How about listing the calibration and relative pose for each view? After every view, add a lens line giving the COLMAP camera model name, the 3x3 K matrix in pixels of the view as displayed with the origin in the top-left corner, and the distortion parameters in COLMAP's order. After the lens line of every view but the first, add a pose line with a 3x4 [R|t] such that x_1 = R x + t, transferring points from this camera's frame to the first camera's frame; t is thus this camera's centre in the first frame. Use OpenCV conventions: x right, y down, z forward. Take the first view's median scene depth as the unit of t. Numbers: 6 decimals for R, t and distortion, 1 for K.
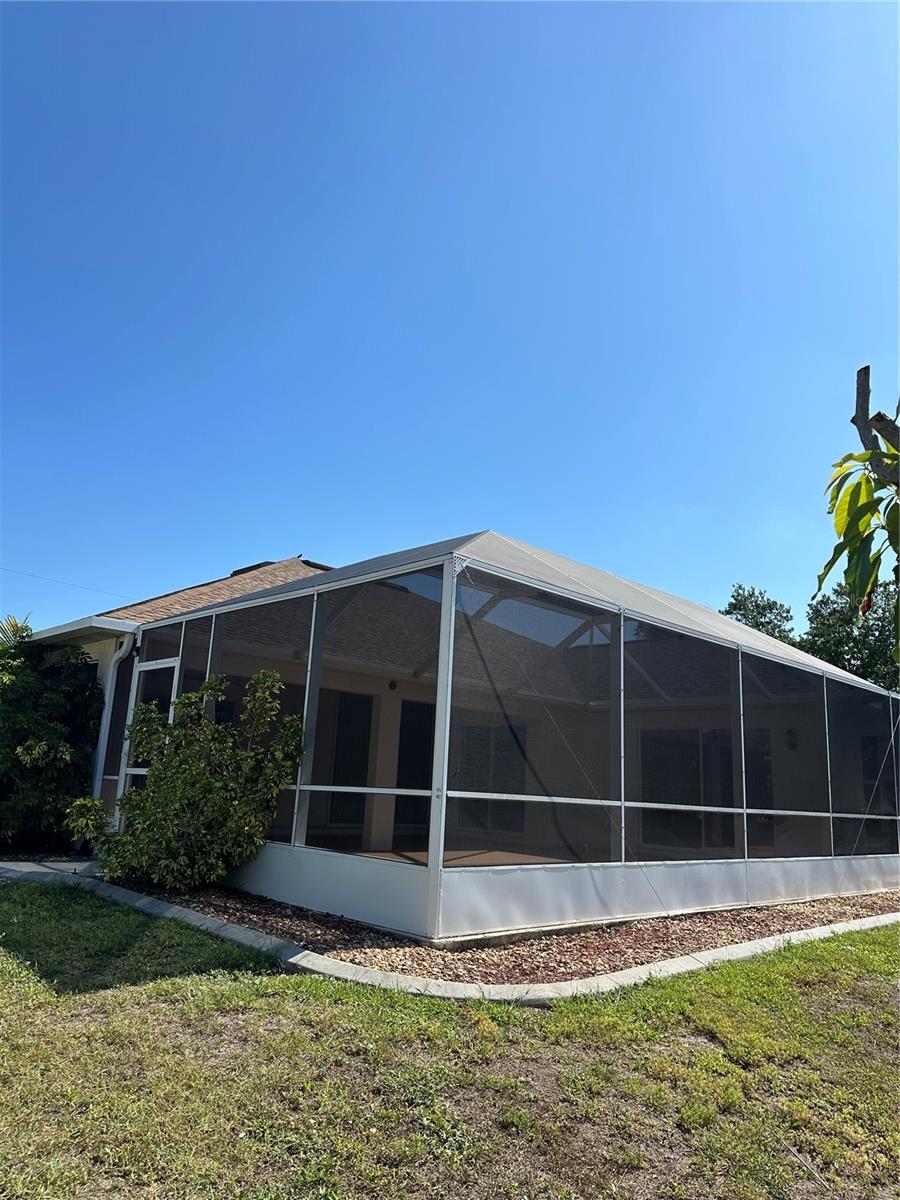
lens RADIAL K [[842.8, 0, 450.0], [0, 842.8, 600.0], [0, 0, 1]] dist [0.058601, -0.075459]
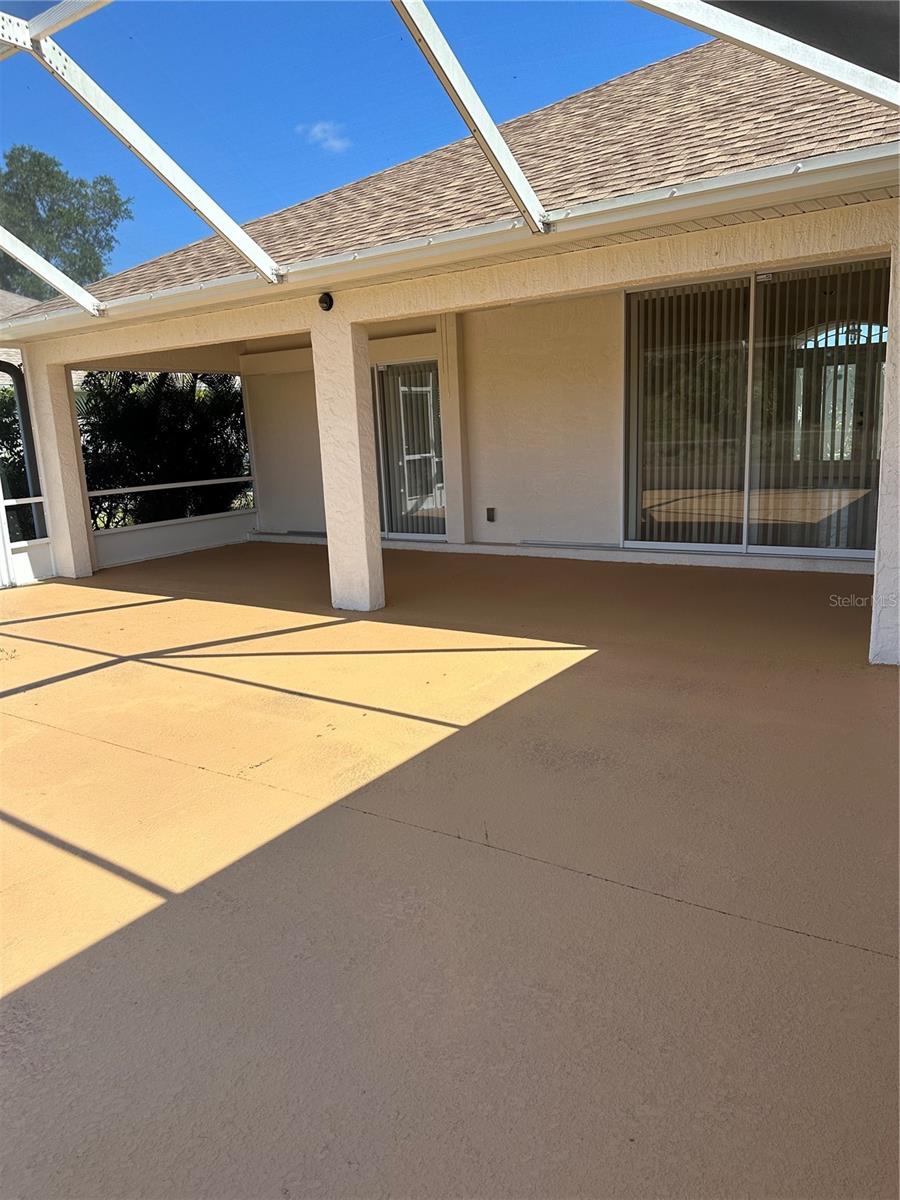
lens RADIAL K [[842.8, 0, 450.0], [0, 842.8, 600.0], [0, 0, 1]] dist [0.058601, -0.075459]
pose [[0.208880, 0.126504, -0.969725, 0.448272], [0.280204, 0.942281, 0.183280, 0.195241], [0.936939, -0.310004, 0.161377, 0.930620]]
